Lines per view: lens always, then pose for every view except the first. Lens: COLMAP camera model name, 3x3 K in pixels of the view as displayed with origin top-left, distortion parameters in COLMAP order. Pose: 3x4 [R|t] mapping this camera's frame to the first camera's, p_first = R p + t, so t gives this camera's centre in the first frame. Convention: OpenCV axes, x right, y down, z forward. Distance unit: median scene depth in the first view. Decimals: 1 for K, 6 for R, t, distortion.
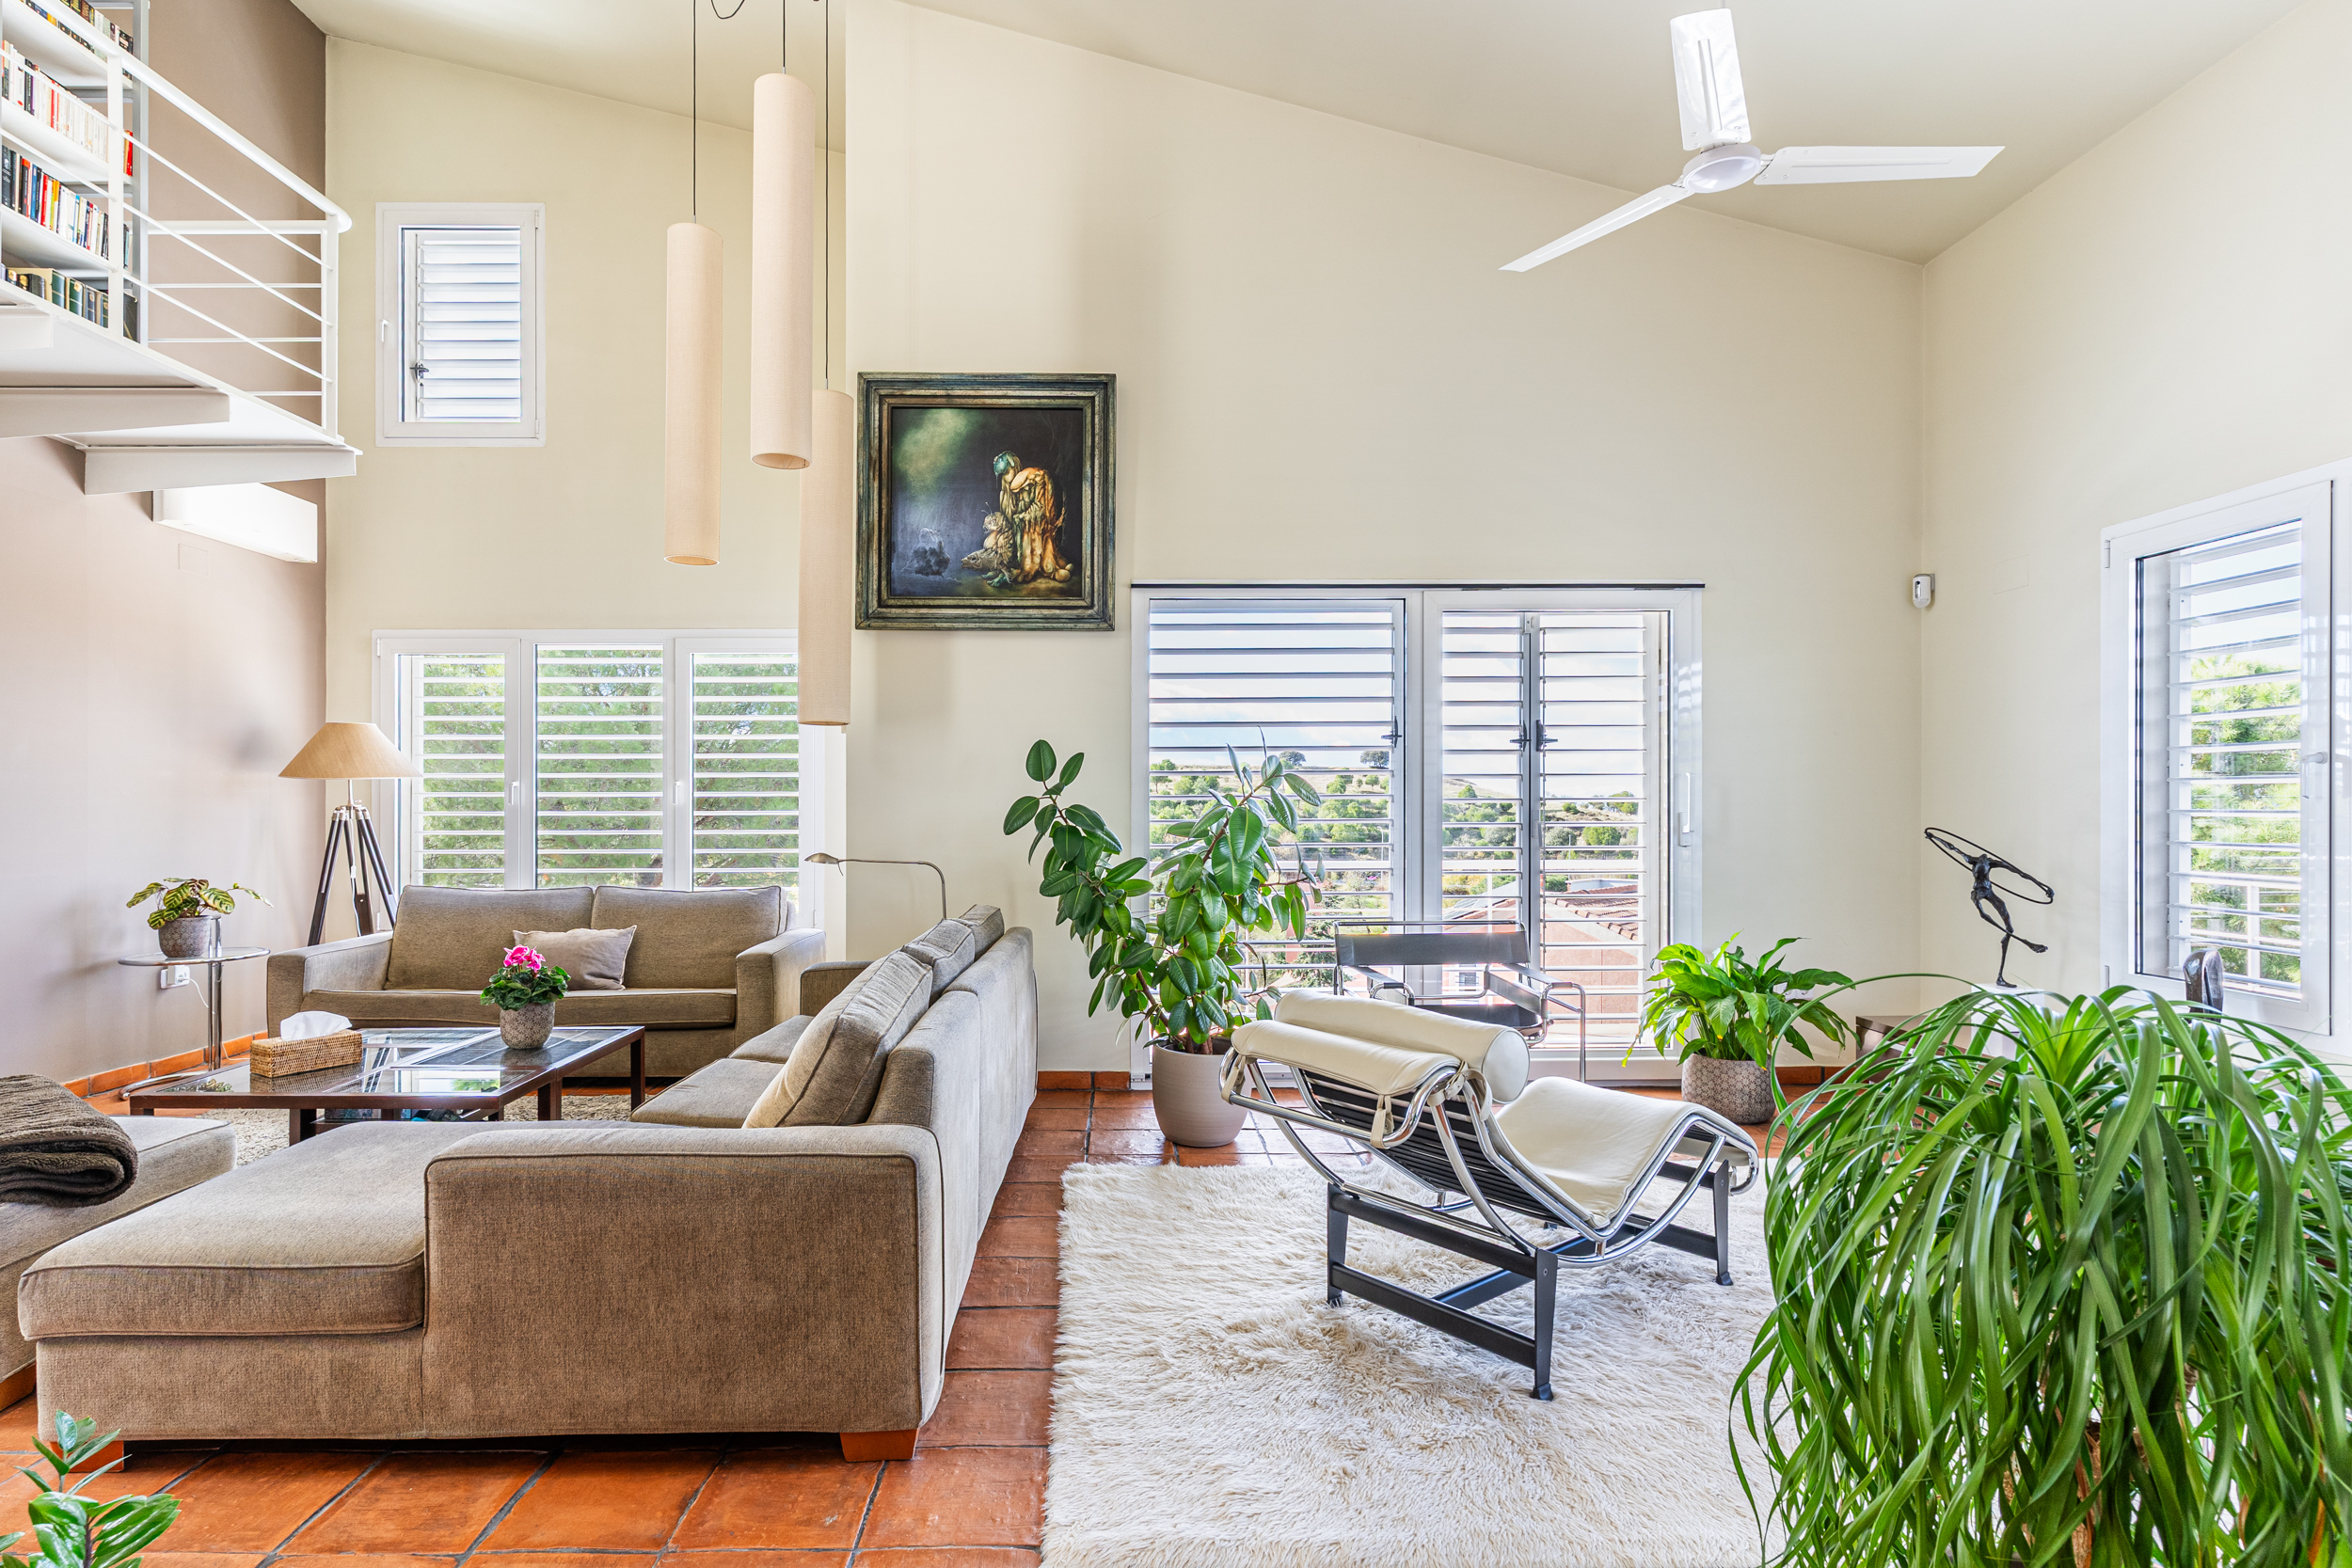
lens RADIAL K [[1132.5, 0, 1165.3], [0, 1132.5, 791.4], [0, 0, 1]] dist [0.000800, -0.000514]
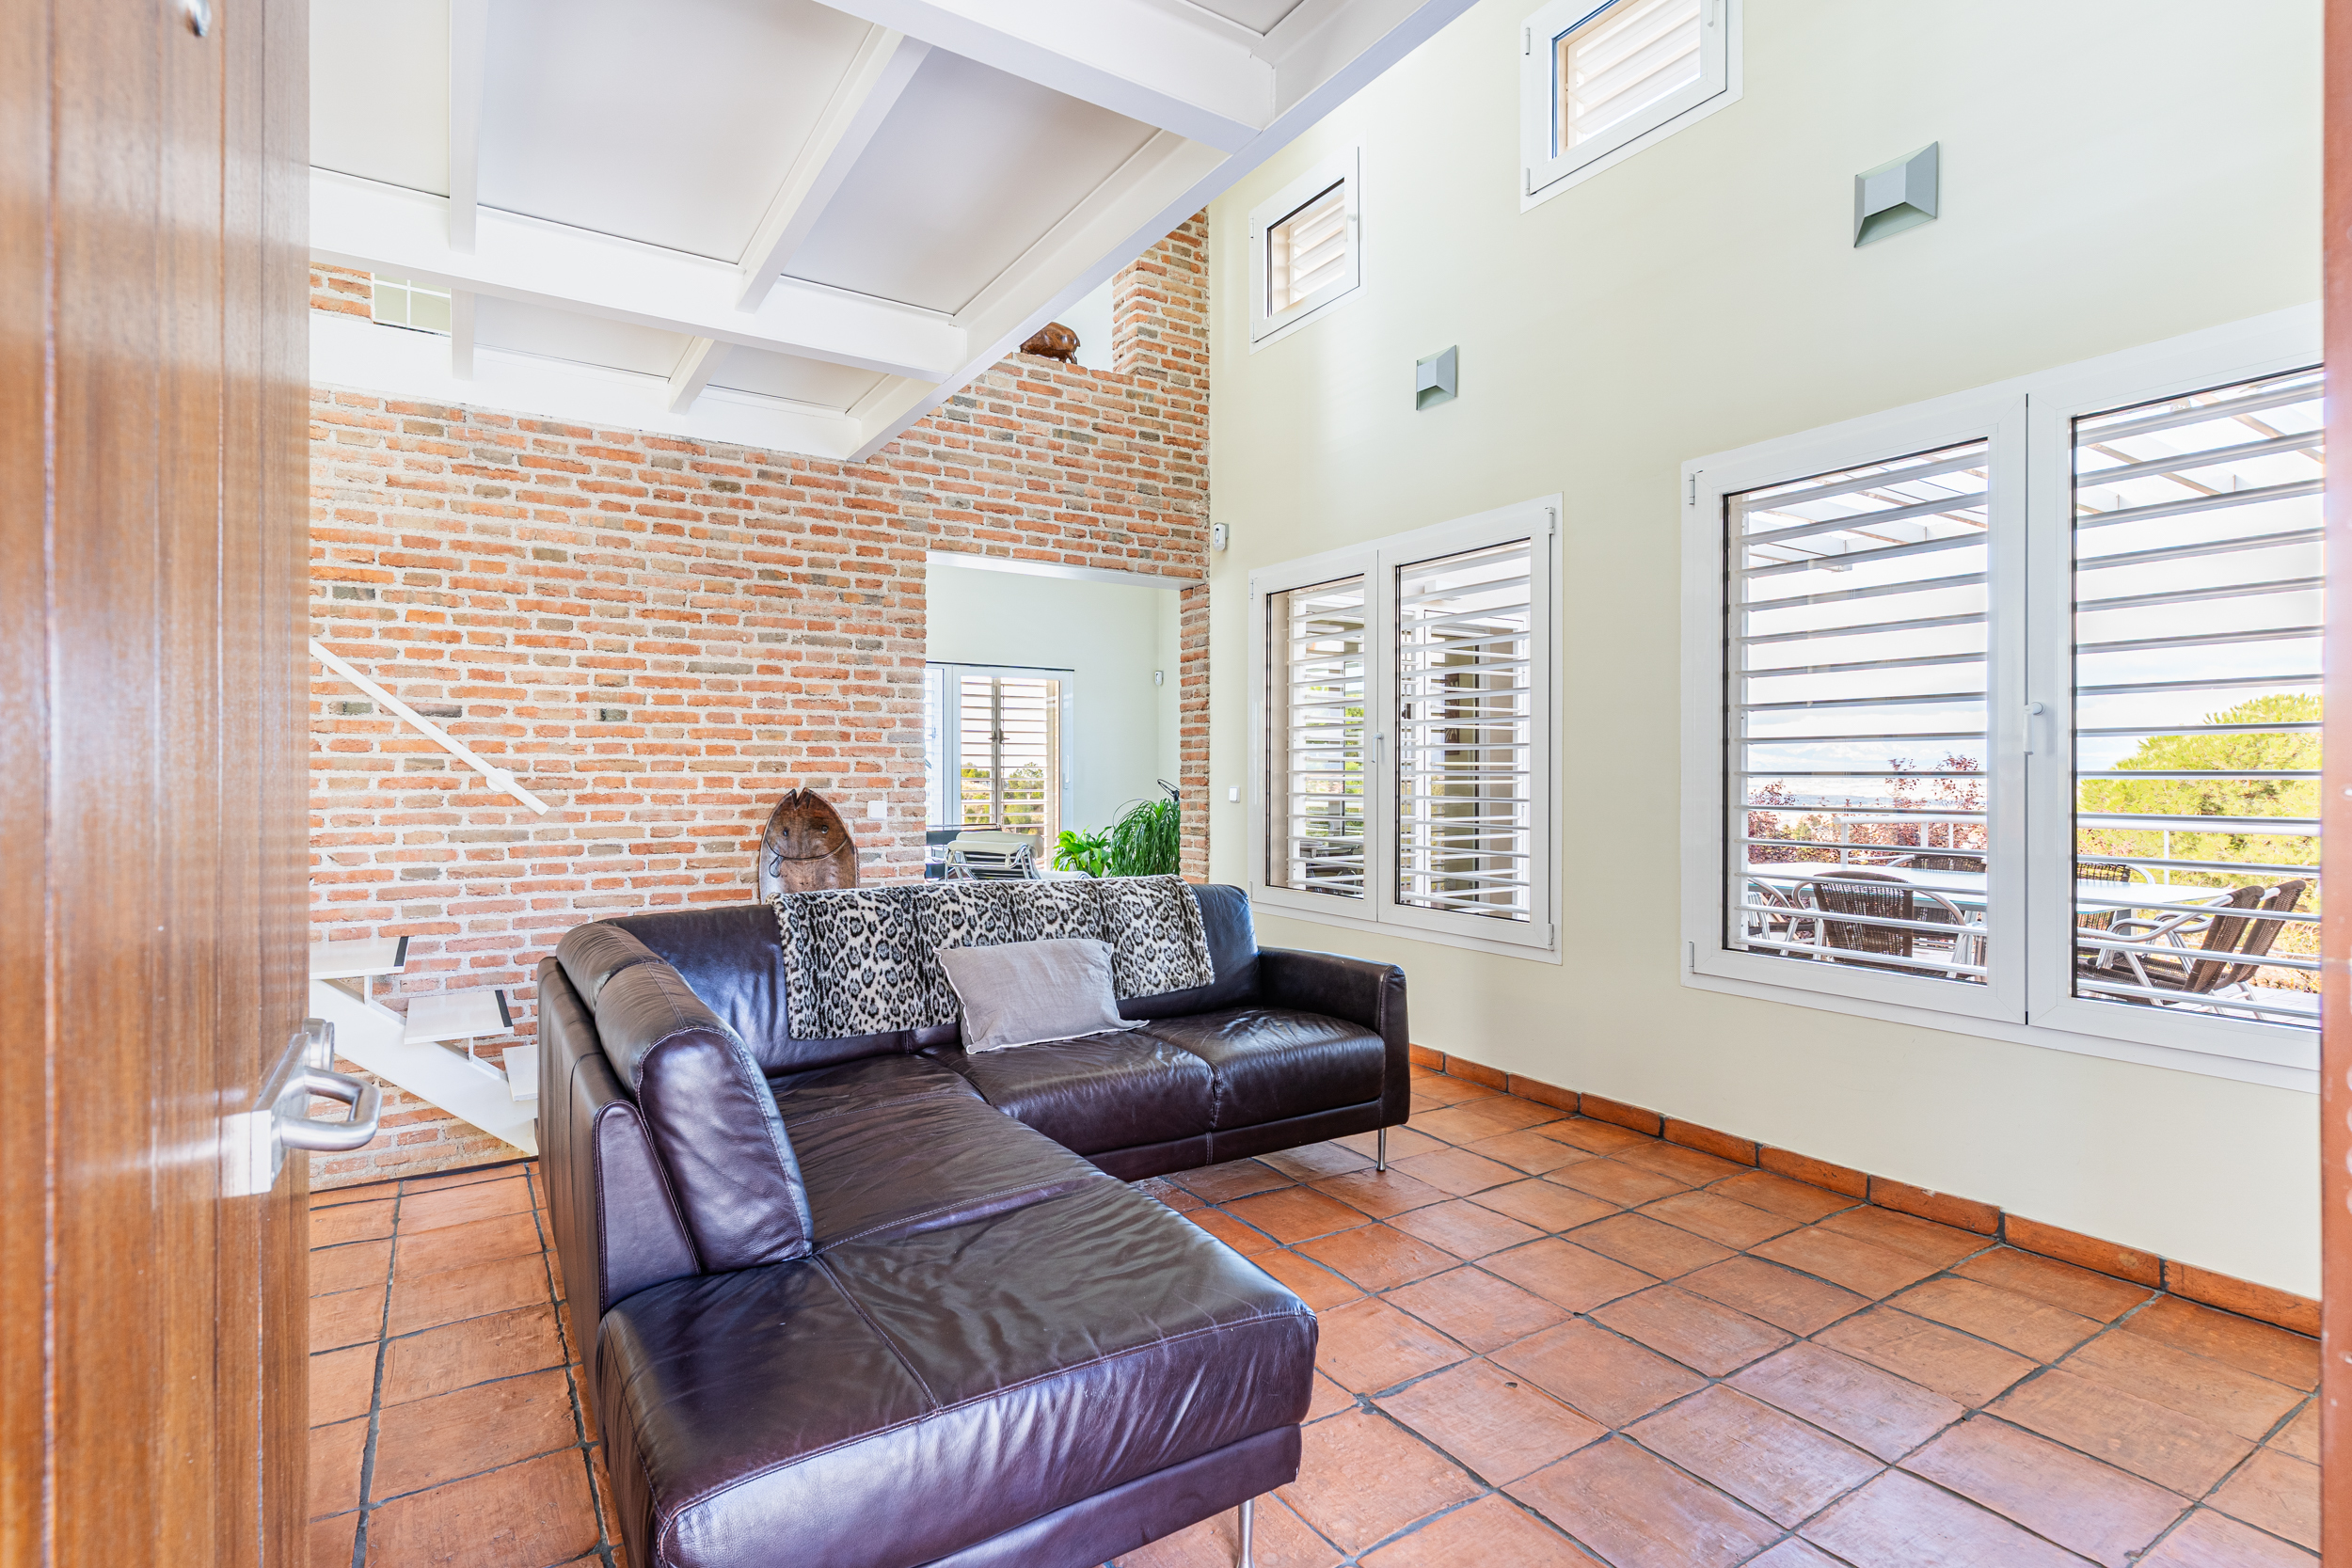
lens RADIAL K [[1132.5, 0, 1164.9], [0, 1132.5, 779.0], [0, 0, 1]] dist [0.000800, -0.000514]
pose [[0.848069, -0.003310, 0.529875, -0.530092], [-0.000504, 0.999975, 0.007053, 0.013239], [-0.529885, -0.006248, 0.848046, -0.938866]]
